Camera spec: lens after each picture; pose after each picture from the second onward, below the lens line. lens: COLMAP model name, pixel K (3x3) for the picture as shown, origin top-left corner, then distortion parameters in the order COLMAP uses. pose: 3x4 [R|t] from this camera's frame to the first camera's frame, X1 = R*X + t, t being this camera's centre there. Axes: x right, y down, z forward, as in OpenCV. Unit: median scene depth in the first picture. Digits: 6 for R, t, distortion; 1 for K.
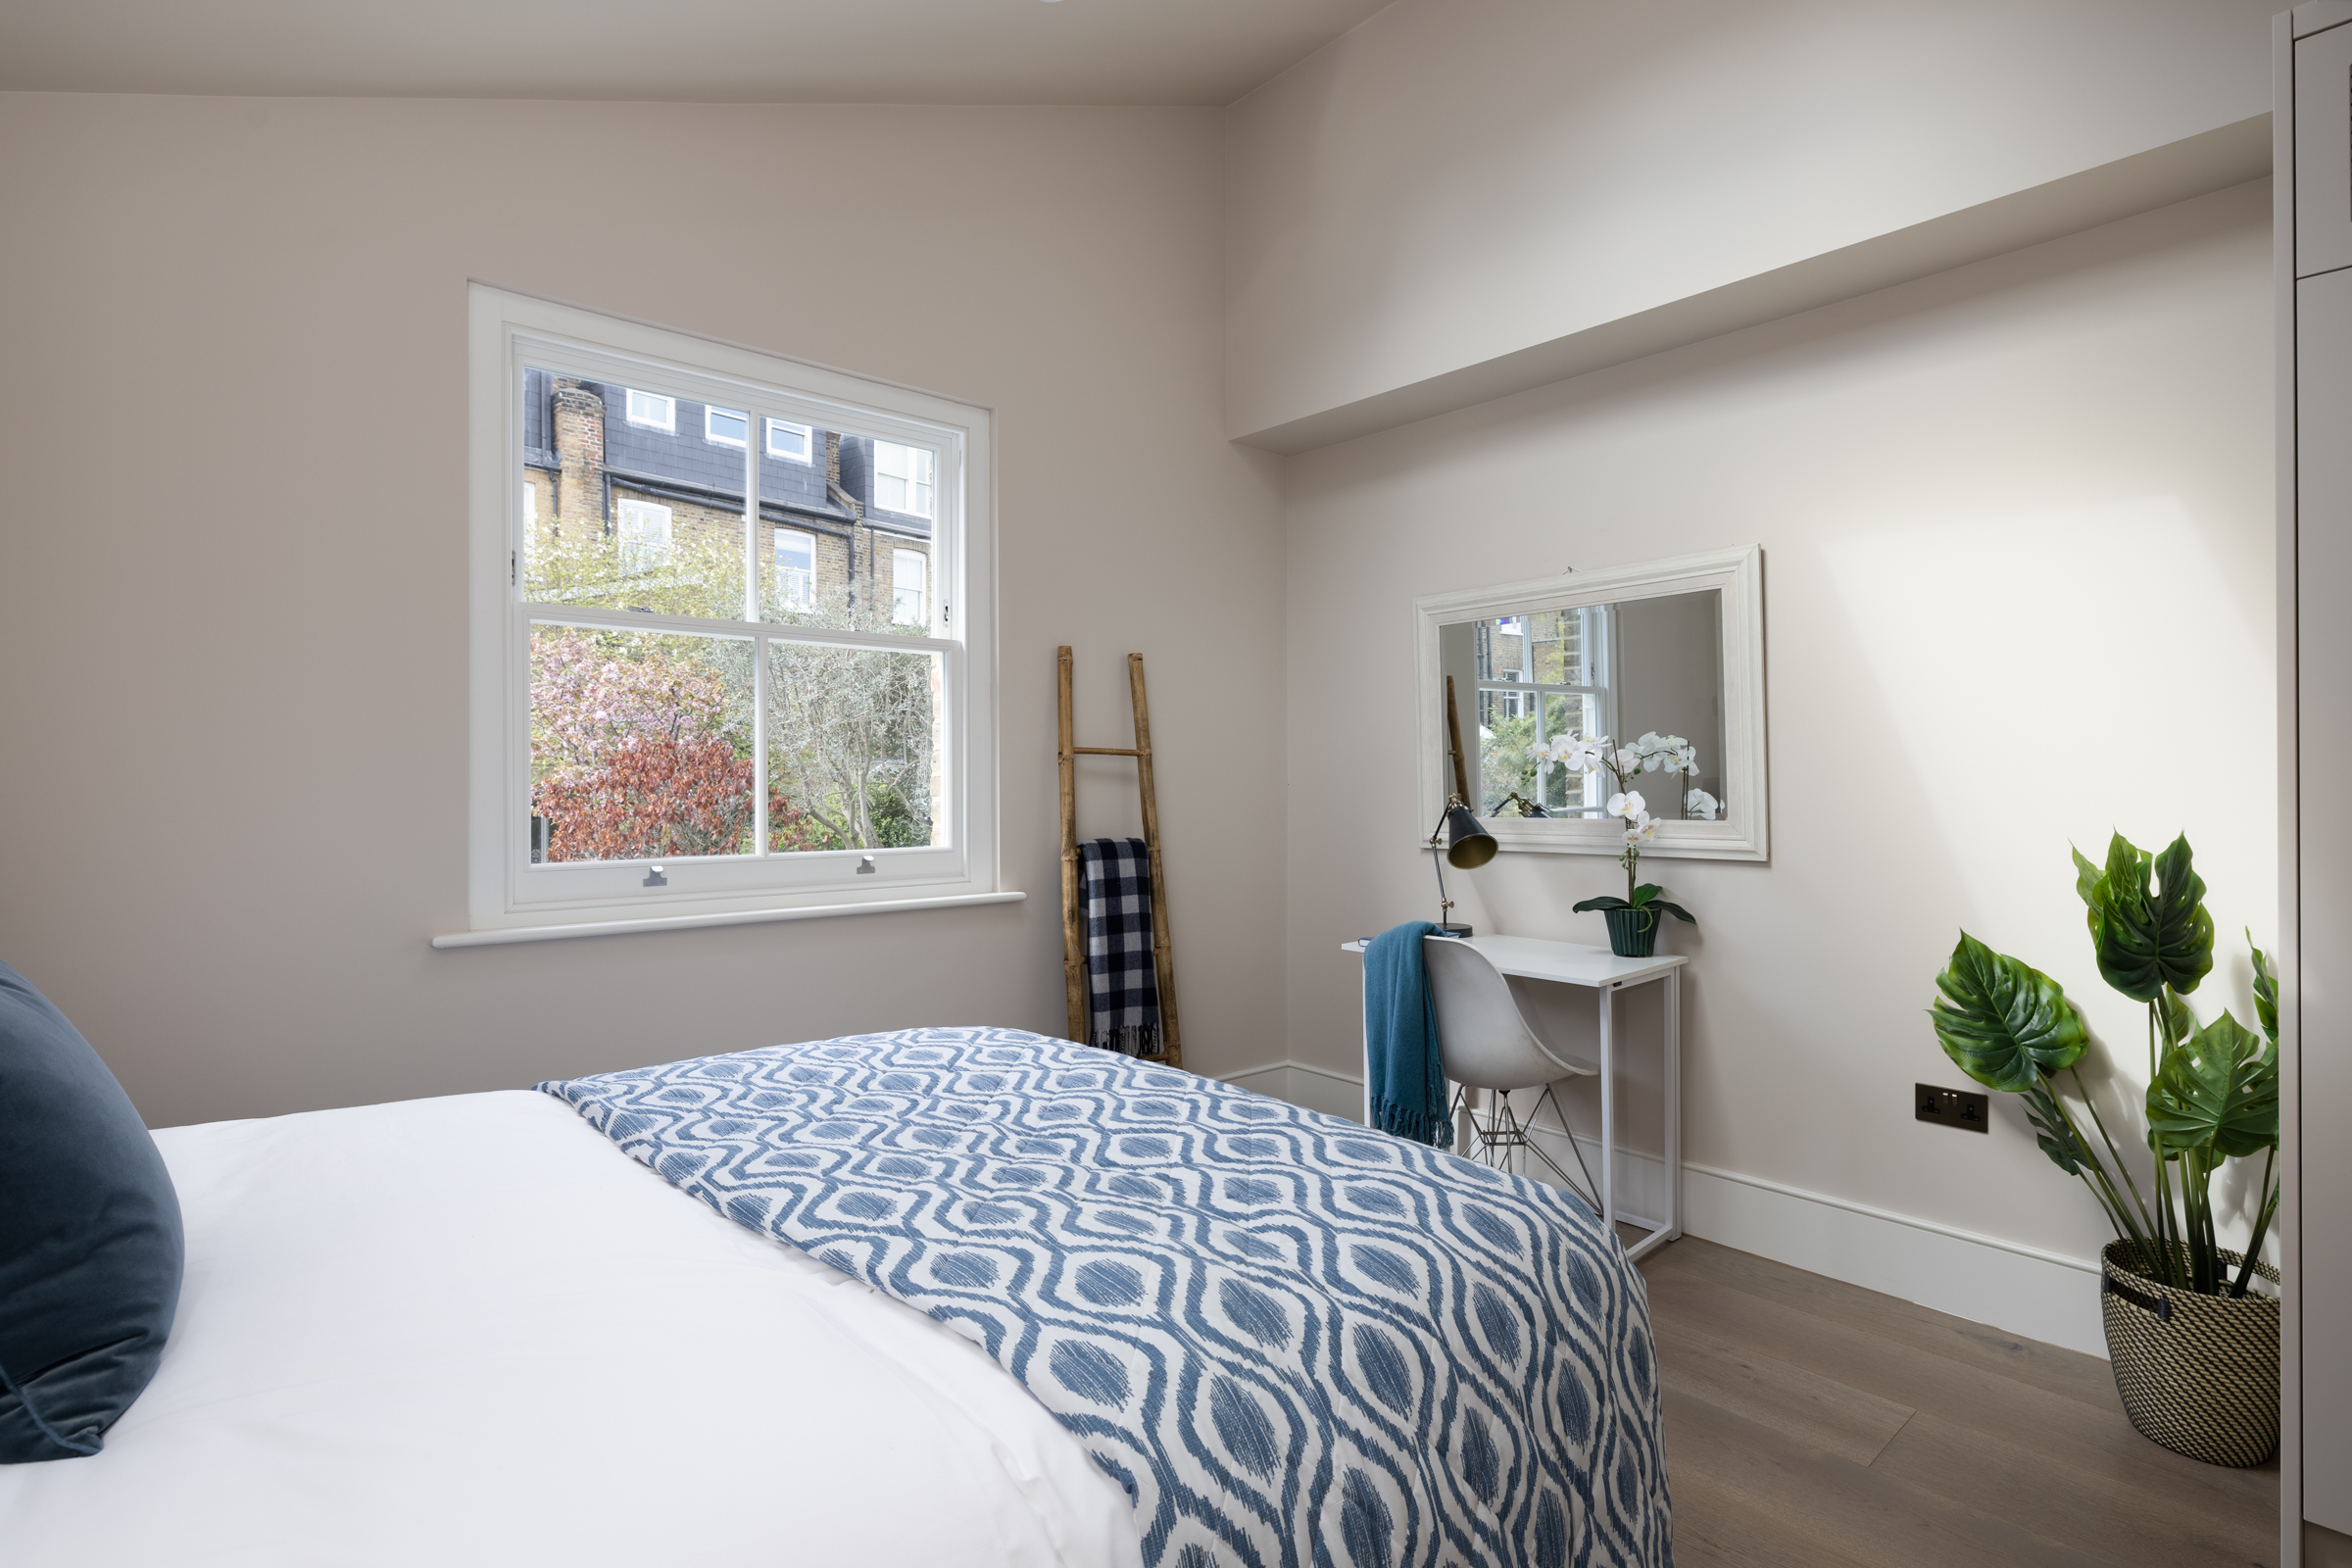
lens RADIAL K [[1140.6, 0, 1195.1], [0, 1140.6, 781.4], [0, 0, 1]] dist [0.002814, 0.000205]
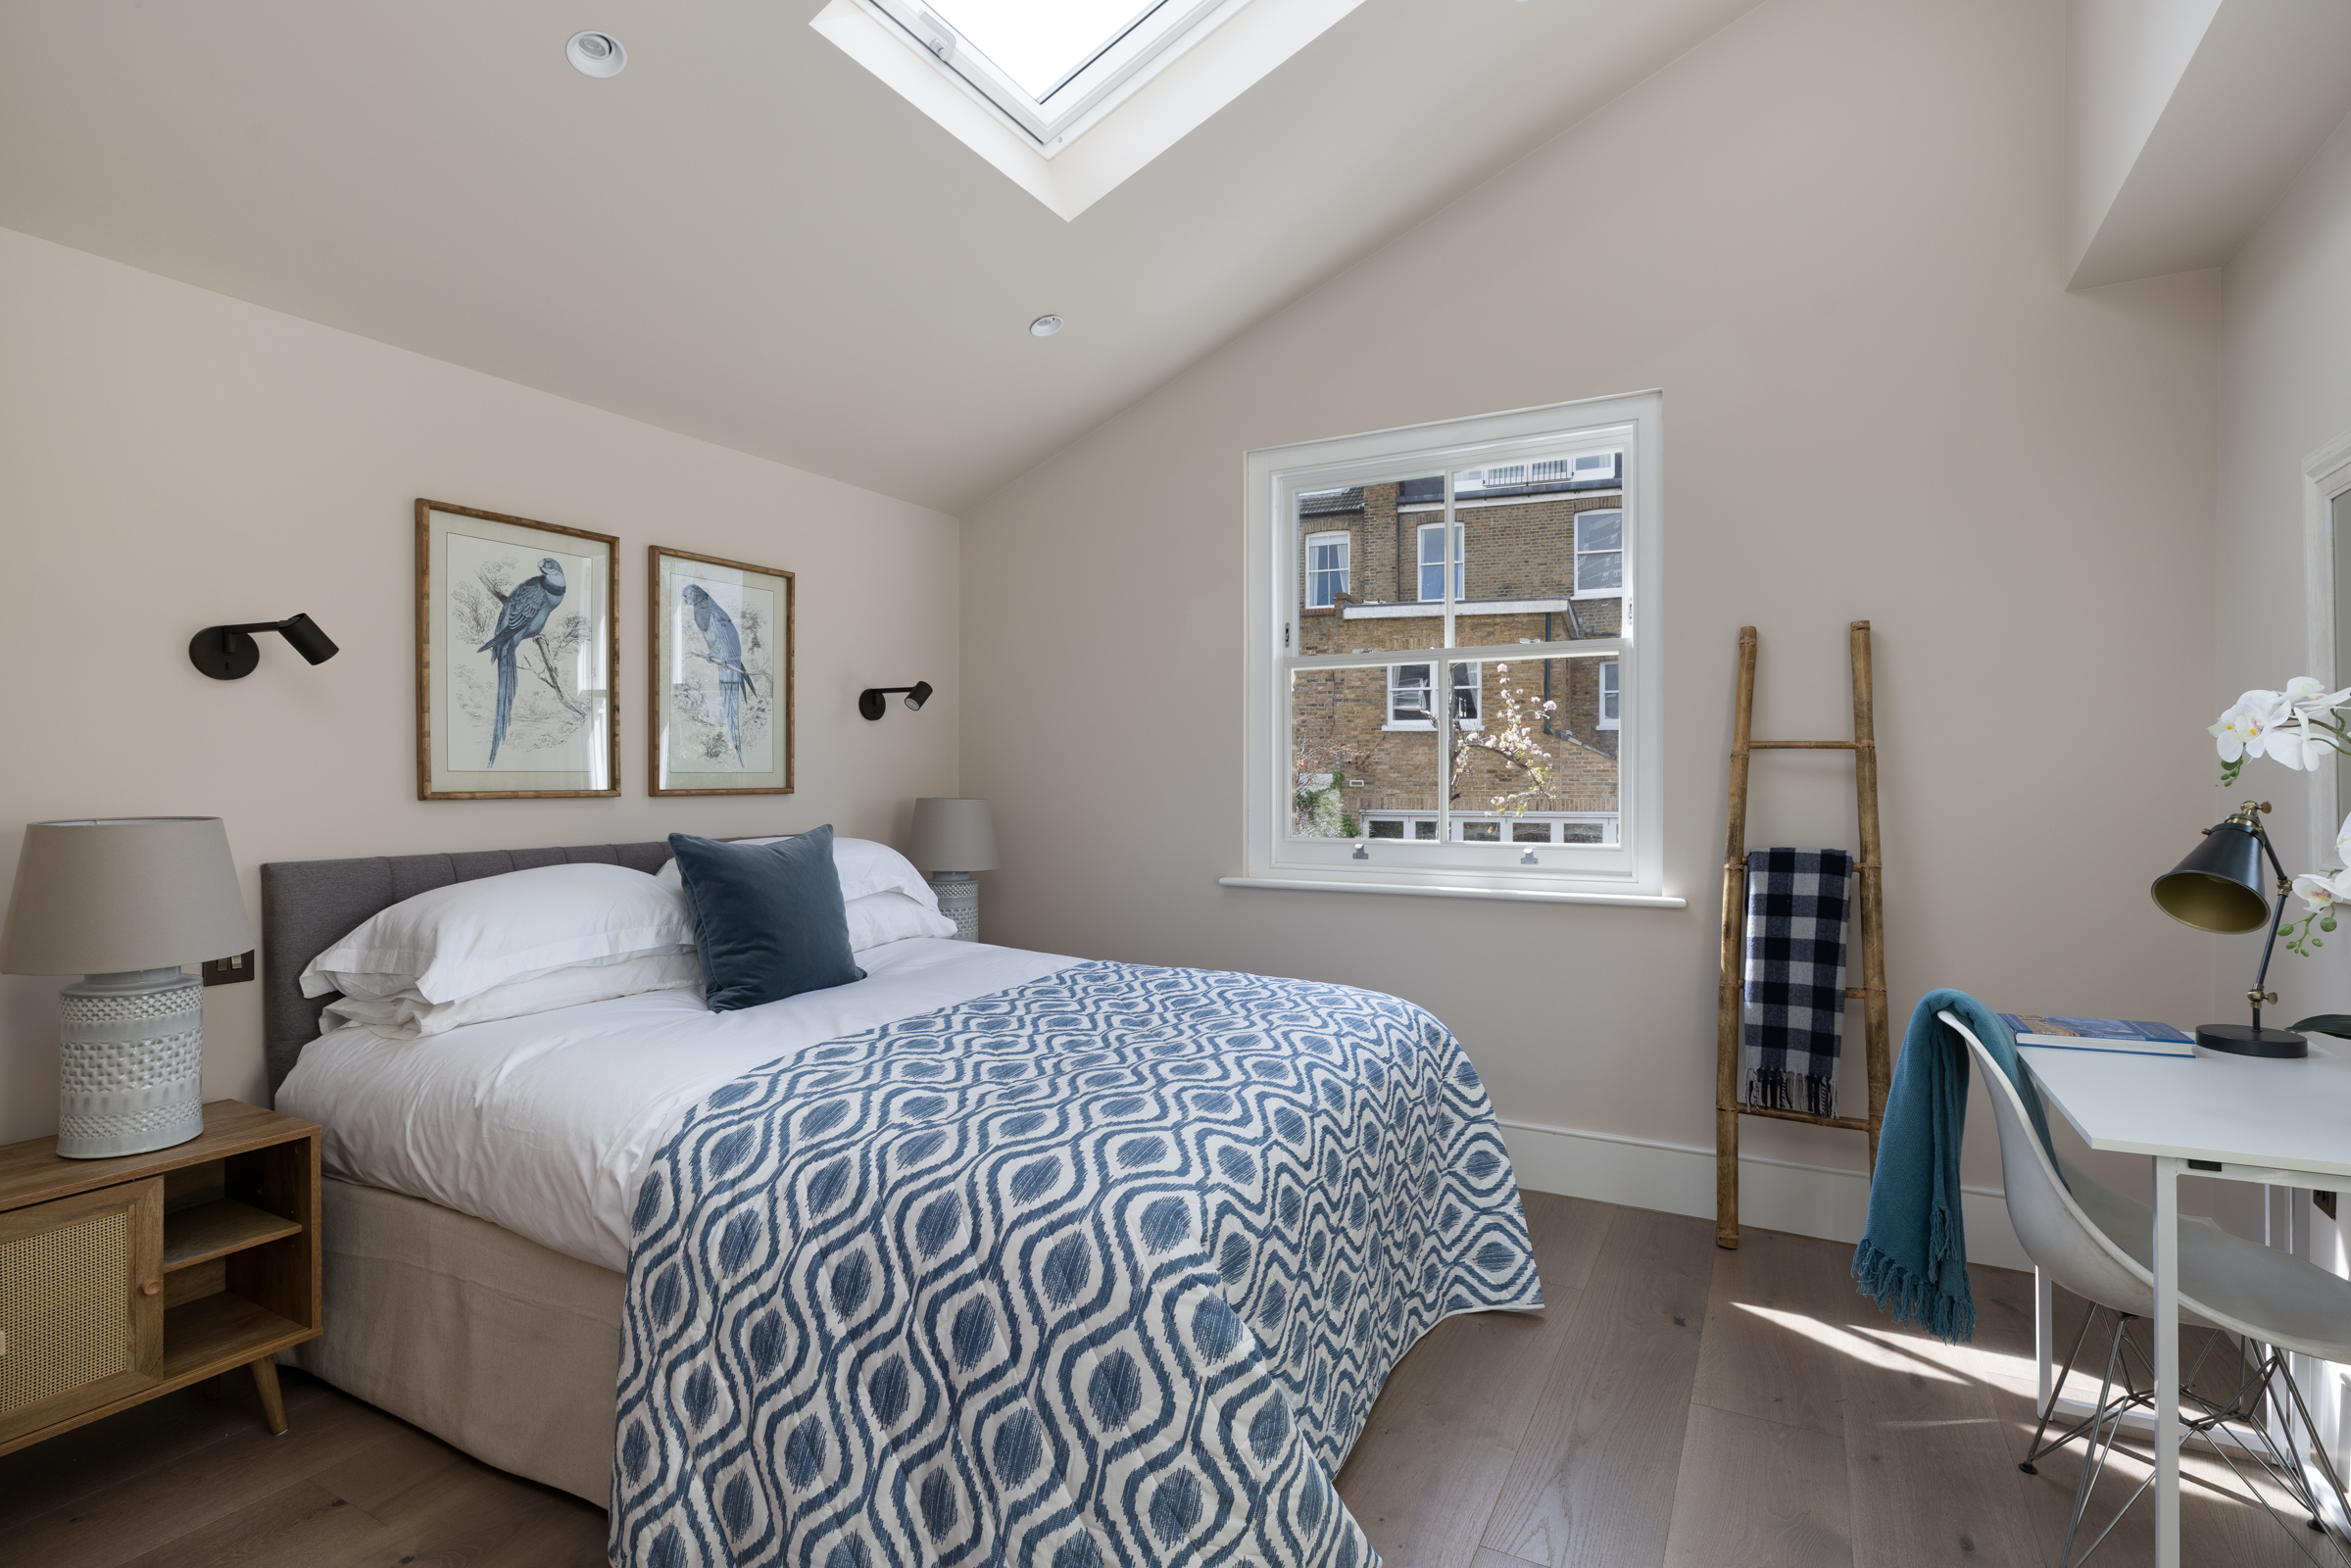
lens RADIAL K [[1140.1, 0, 1195.9], [0, 1140.1, 785.2], [0, 0, 1]] dist [0.002814, 0.000205]
pose [[0.318995, 0.003917, -0.947748, 0.595592], [0.006778, 0.999956, 0.006414, -0.004989], [0.947732, -0.008470, 0.318955, 0.315170]]
